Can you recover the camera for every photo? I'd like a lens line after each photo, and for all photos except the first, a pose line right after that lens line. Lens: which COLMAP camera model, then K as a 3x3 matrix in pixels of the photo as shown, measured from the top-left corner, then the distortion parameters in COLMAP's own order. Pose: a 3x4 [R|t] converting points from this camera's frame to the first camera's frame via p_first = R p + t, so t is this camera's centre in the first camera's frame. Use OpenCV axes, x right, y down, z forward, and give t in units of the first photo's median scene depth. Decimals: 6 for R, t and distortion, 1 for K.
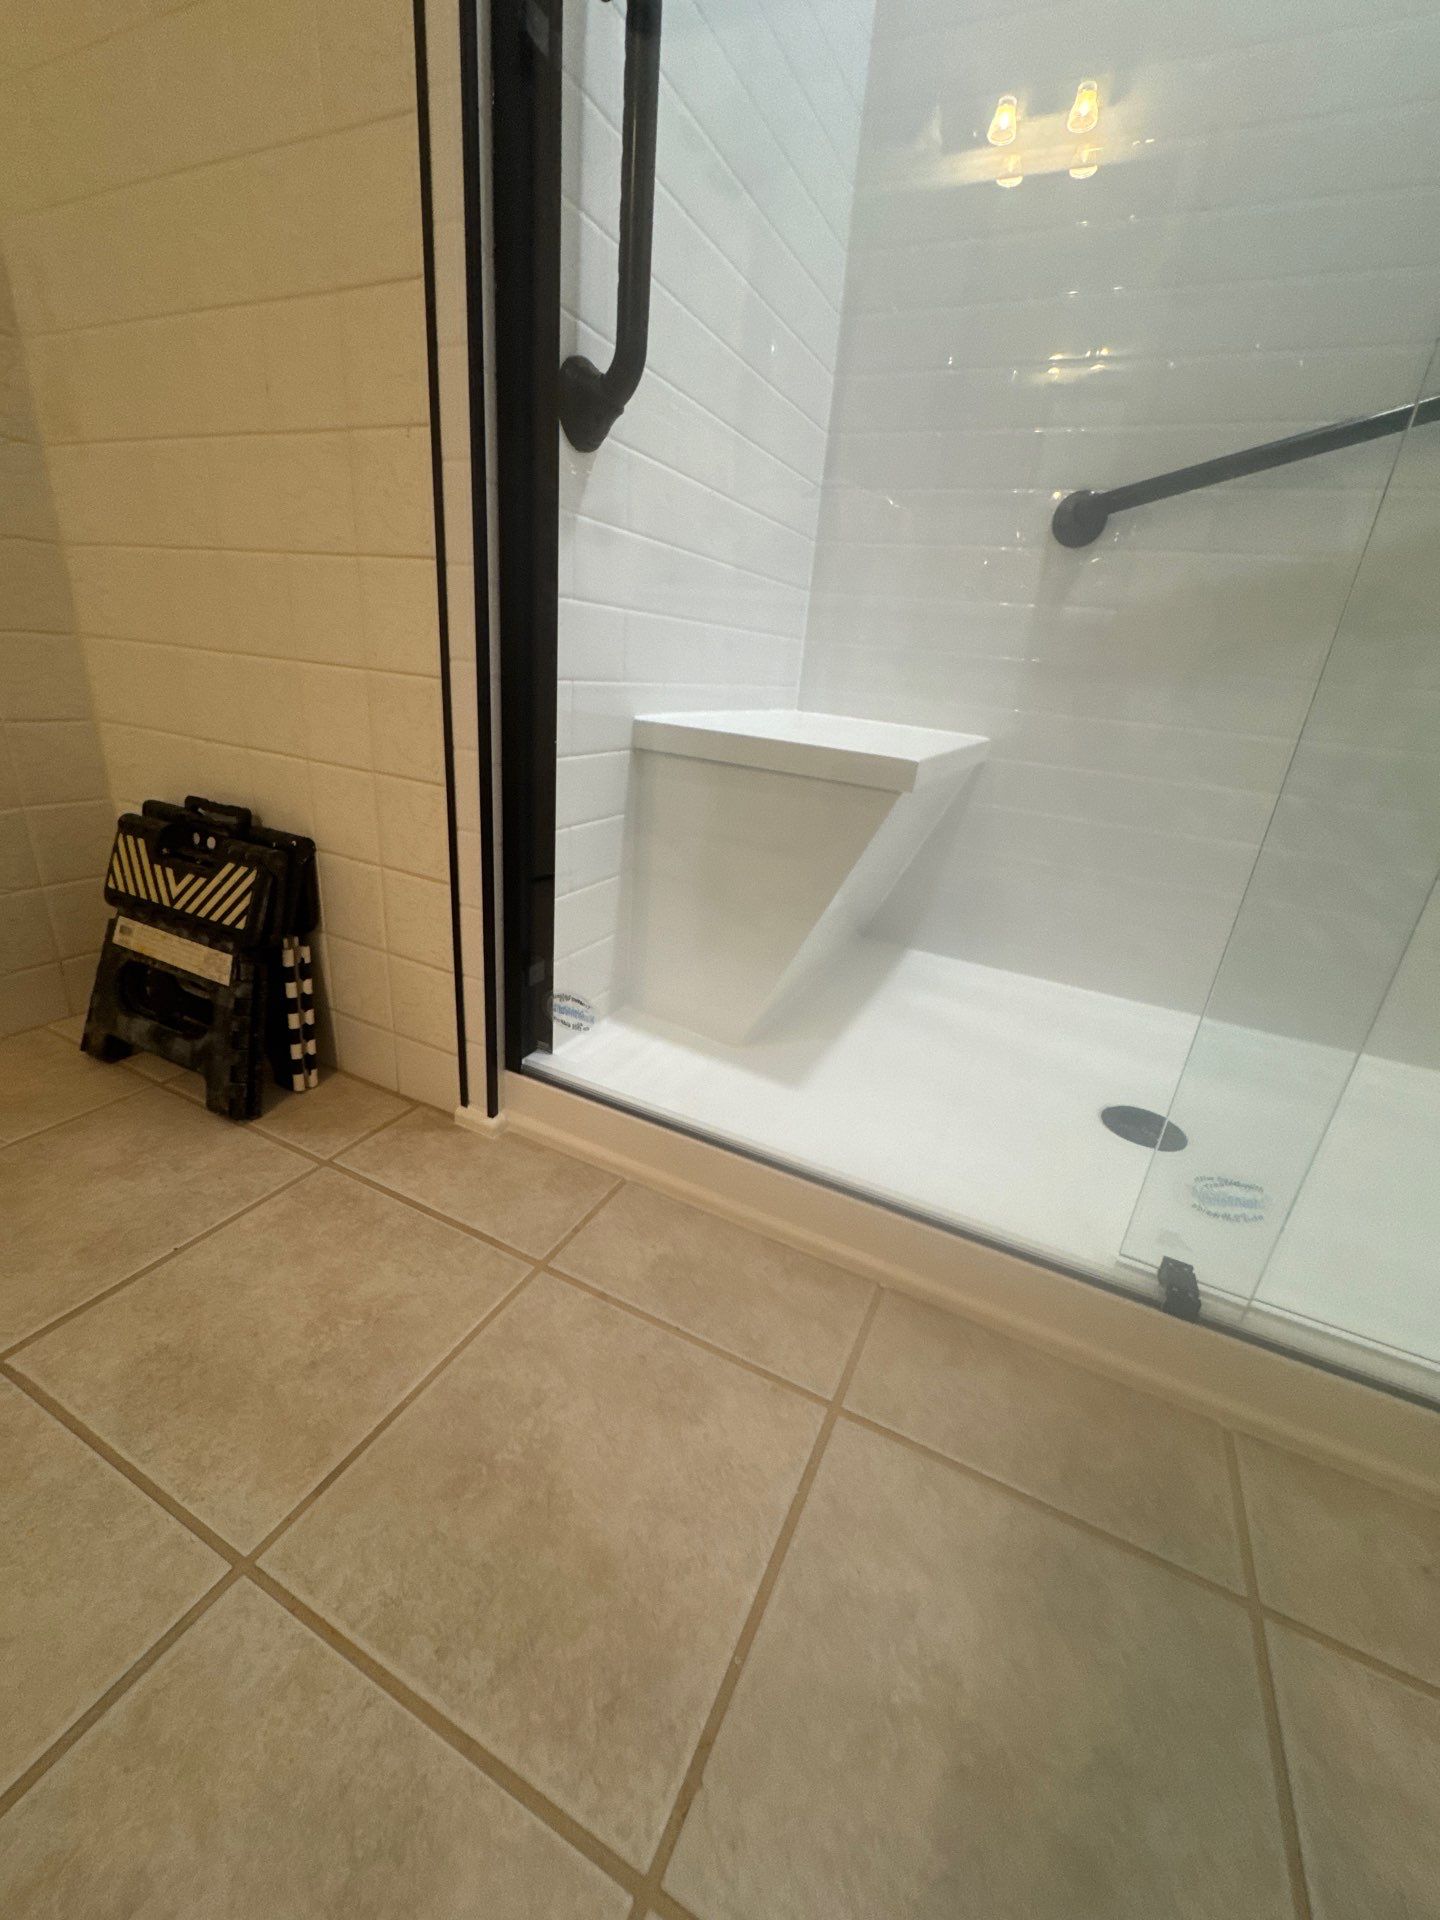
lens RADIAL K [[765.9, 0, 720.0], [0, 765.9, 959.5], [0, 0, 1]] dist [-0.004023, 0.000541]
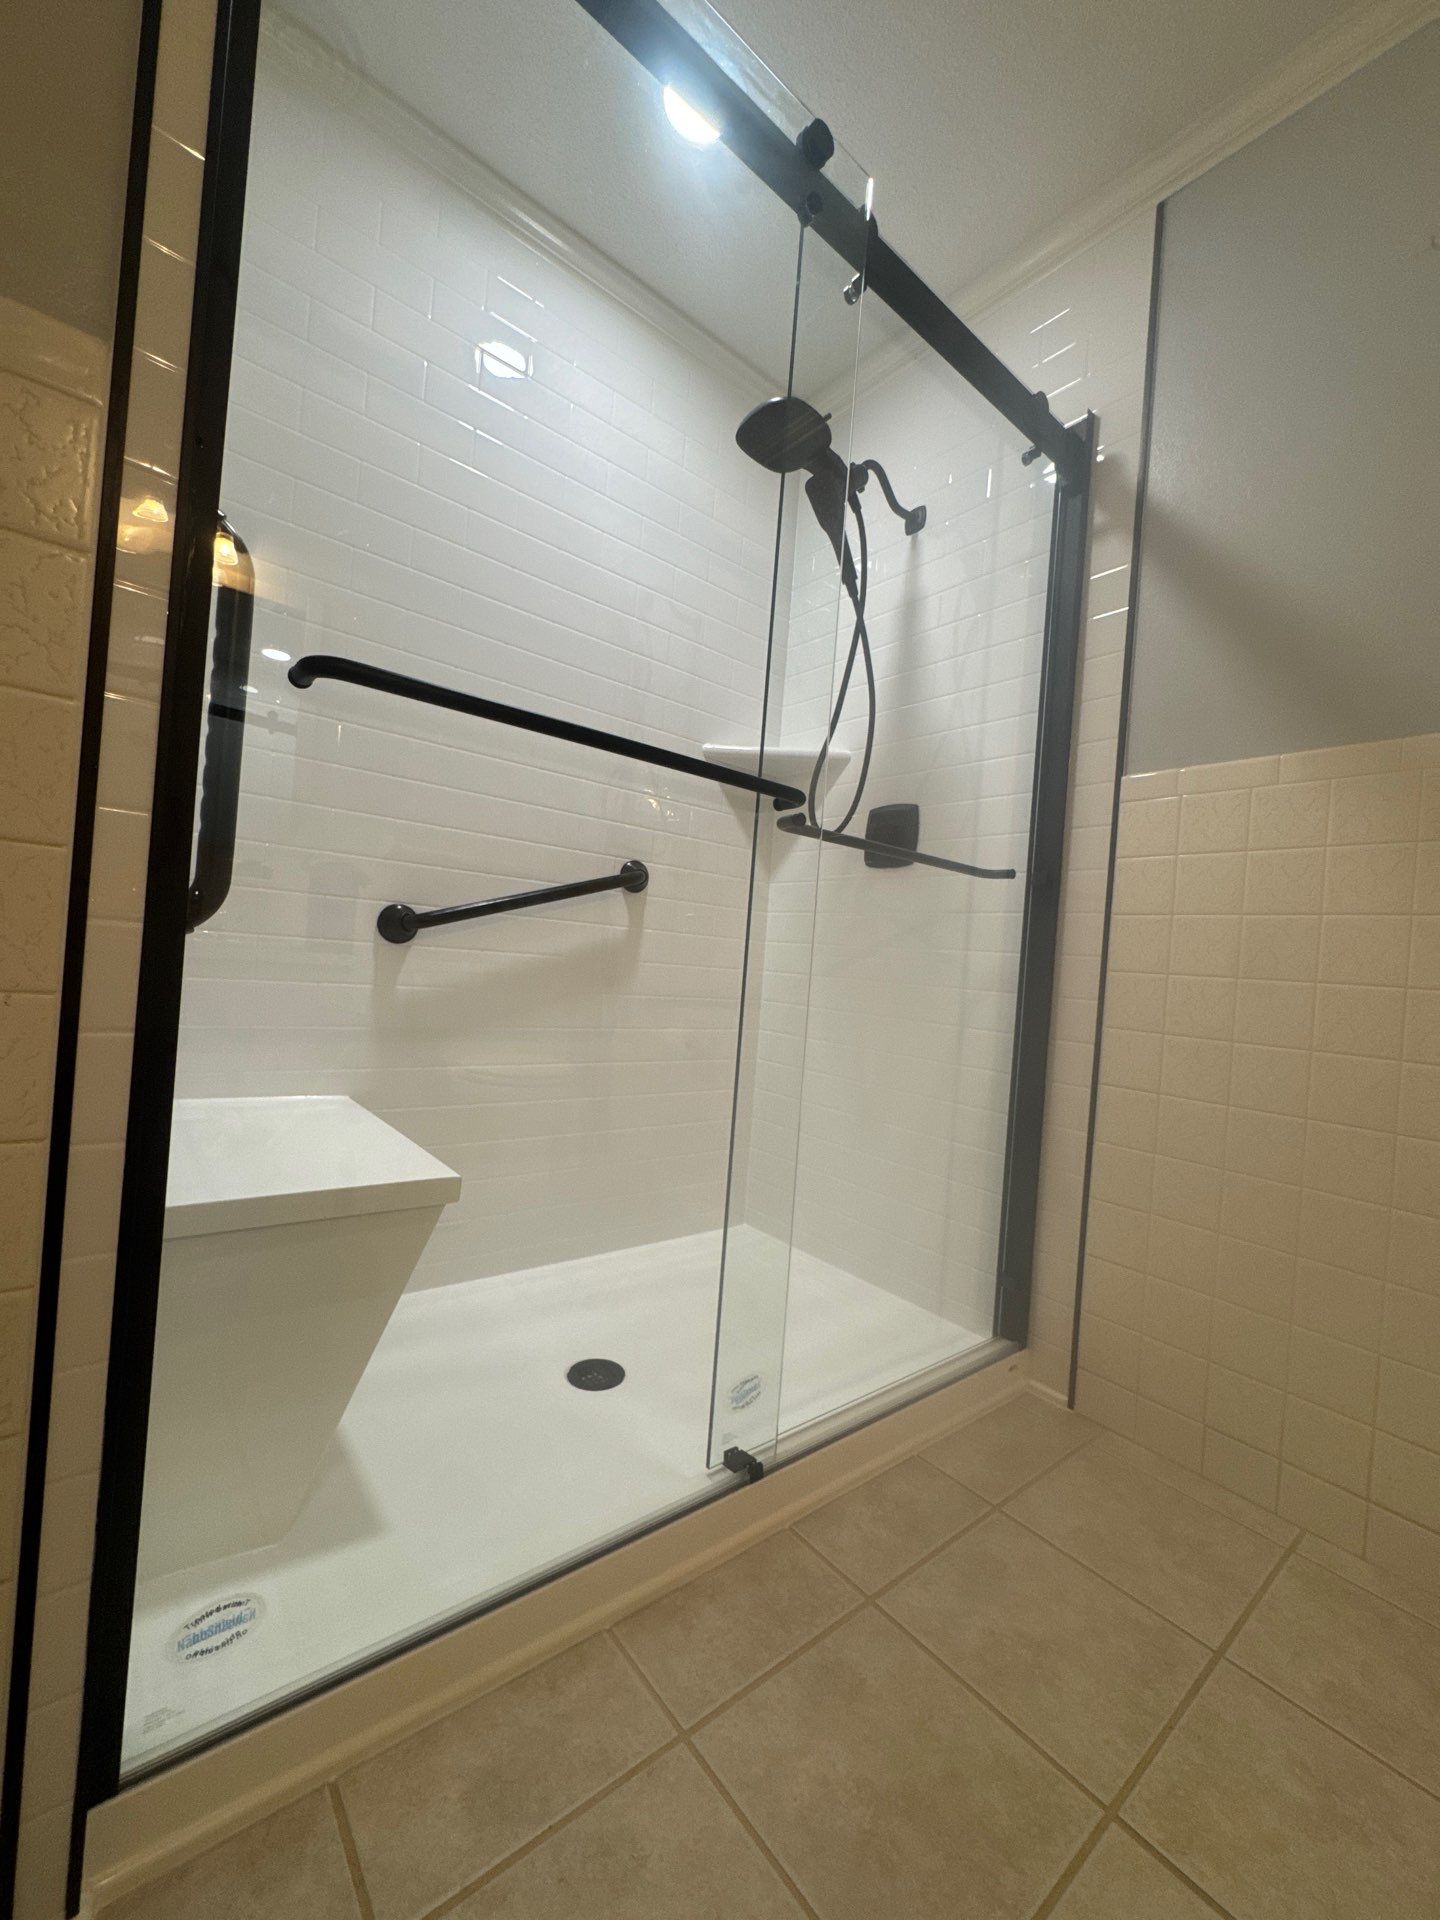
lens RADIAL K [[765.9, 0, 722.8], [0, 765.9, 957.9], [0, 0, 1]] dist [-0.004023, 0.000541]
pose [[0.413610, -0.048310, 0.909172, -0.637733], [0.286034, 0.954926, -0.079385, -0.363630], [-0.864356, 0.292888, 0.408785, 0.043878]]
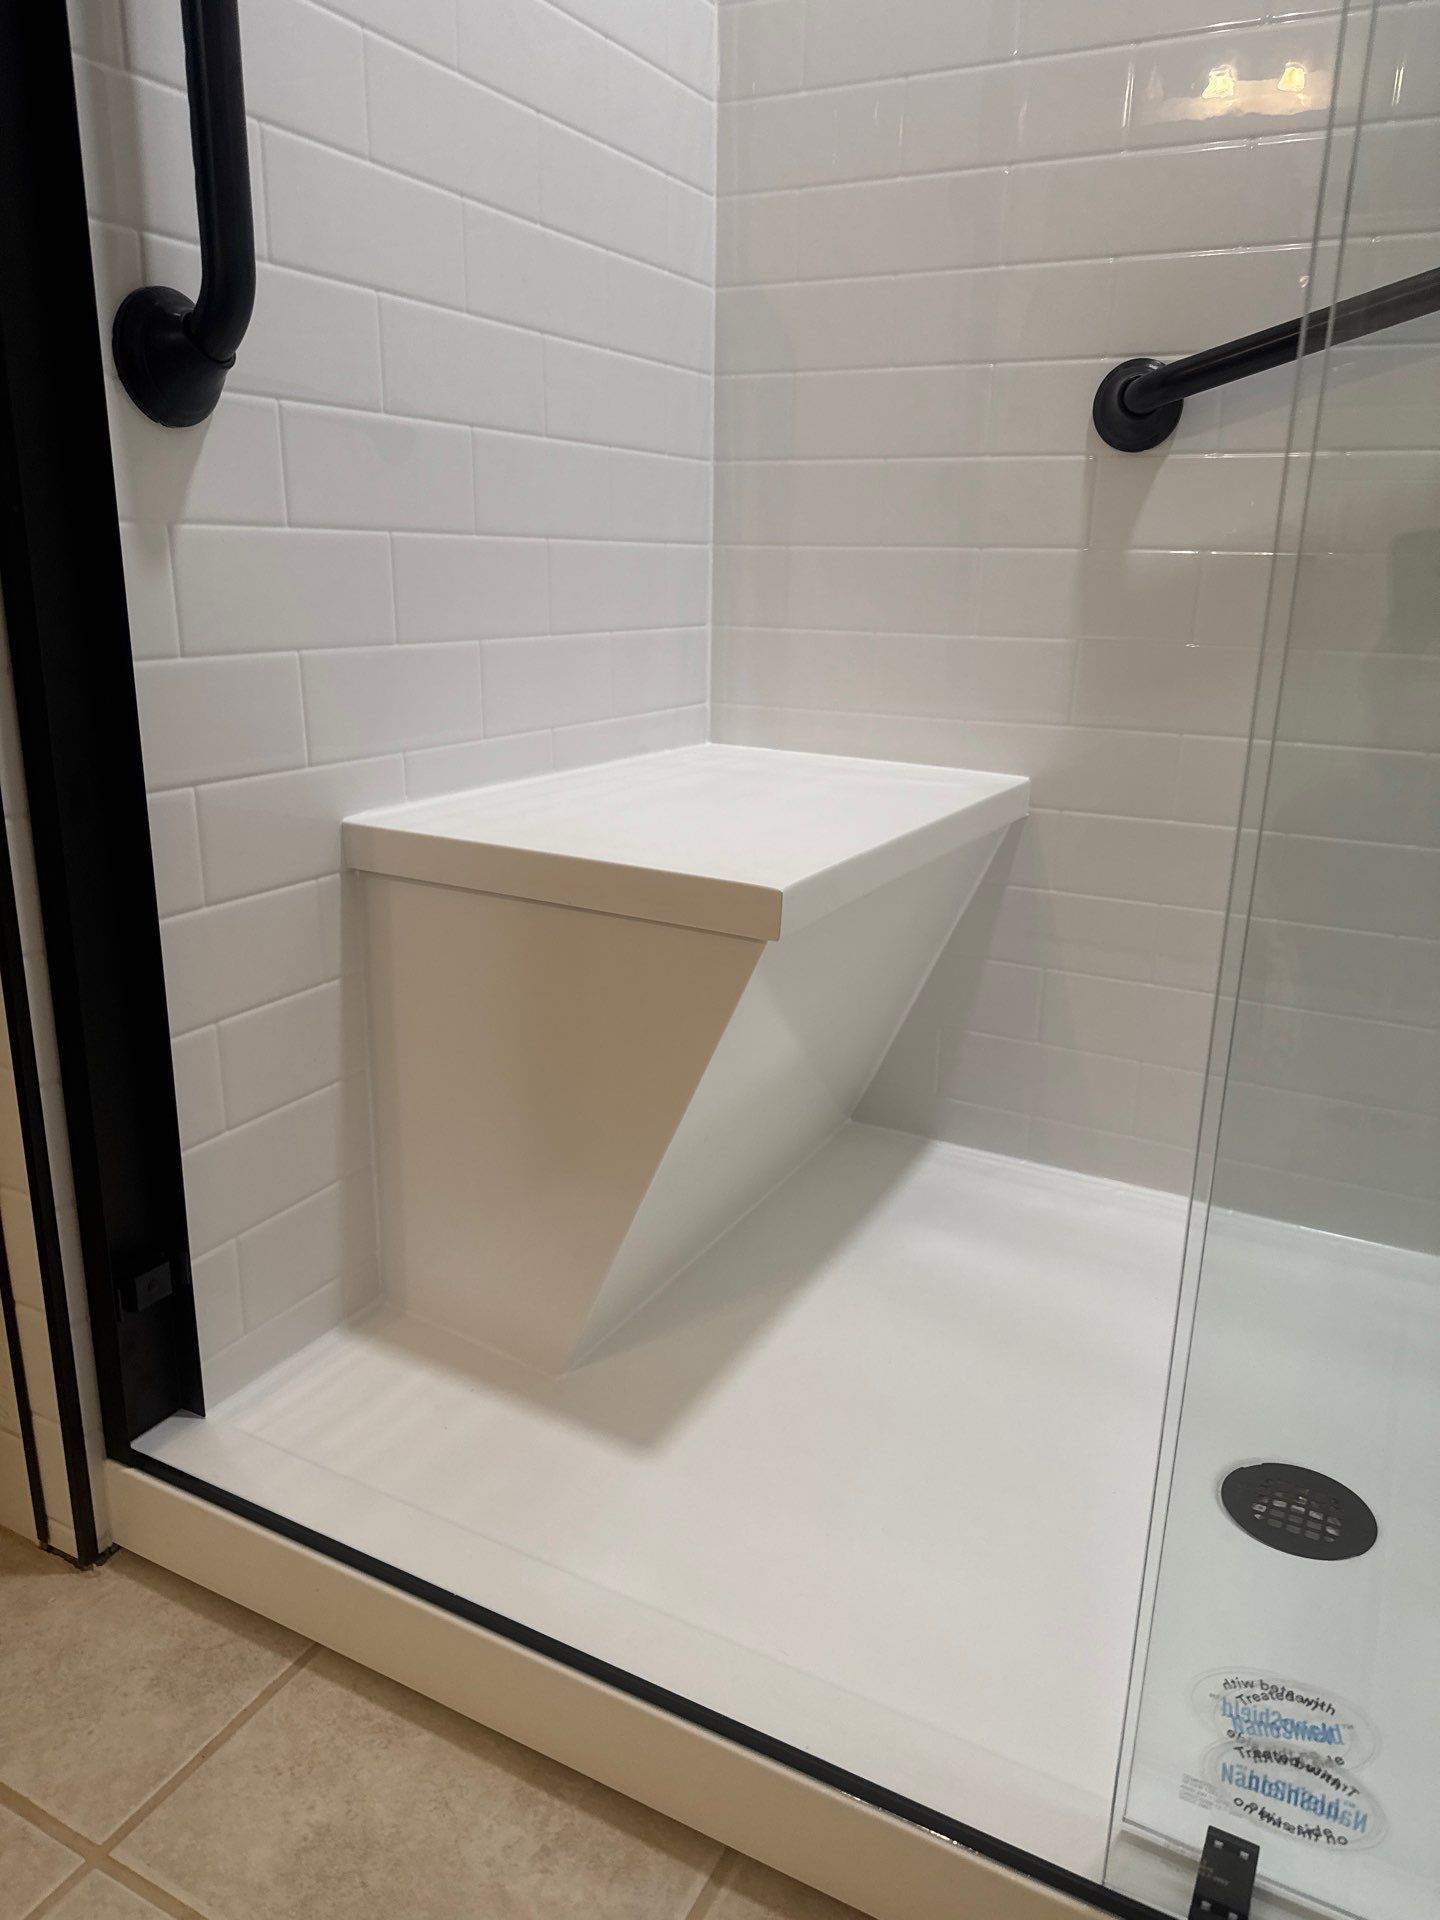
lens RADIAL K [[1368.5, 0, 725.4], [0, 1368.5, 959.6], [0, 0, 1]] dist [0.024555, -0.023894]
pose [[0.996928, -0.057185, -0.053520, 0.261094], [0.051965, 0.994186, -0.094308, -0.107371], [0.058602, 0.091237, 0.994103, -0.020521]]
